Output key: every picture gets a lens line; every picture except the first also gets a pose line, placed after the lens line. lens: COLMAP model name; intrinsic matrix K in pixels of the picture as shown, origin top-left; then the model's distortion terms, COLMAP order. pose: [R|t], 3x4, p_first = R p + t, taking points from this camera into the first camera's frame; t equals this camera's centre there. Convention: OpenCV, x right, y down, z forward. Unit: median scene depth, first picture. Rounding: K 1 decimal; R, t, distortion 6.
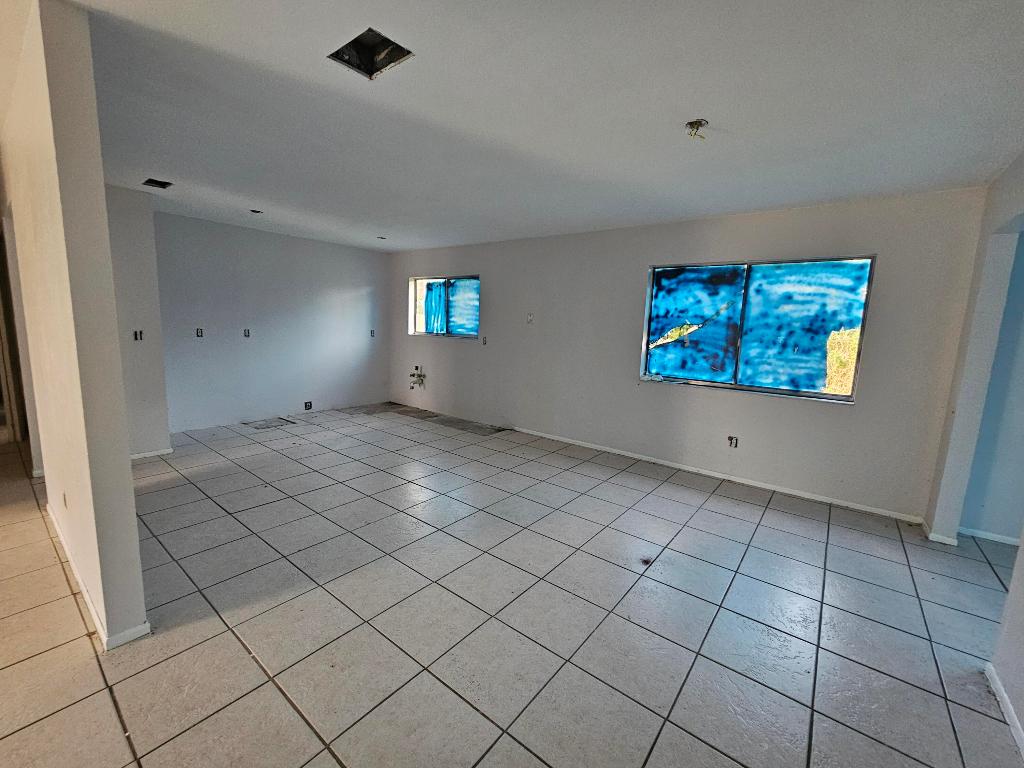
lens RADIAL K [[420.0, 0, 514.7], [0, 420.0, 386.4], [0, 0, 1]] dist [-0.002285, -0.000007]
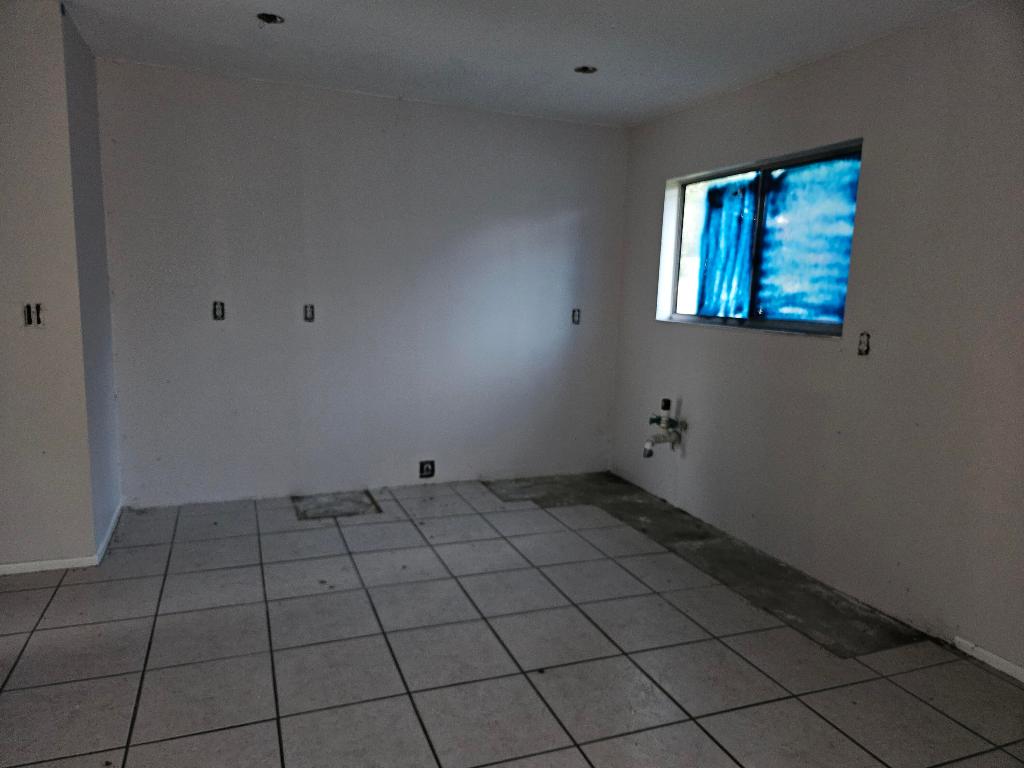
lens RADIAL K [[684.6, 0, 507.9], [0, 684.6, 395.3], [0, 0, 1]] dist [0.010954, -0.000559]
pose [[0.856499, 0.069530, -0.511445, -0.030354], [-0.076000, 0.997073, 0.008277, -0.047250], [0.510523, 0.031780, 0.859276, 0.372351]]
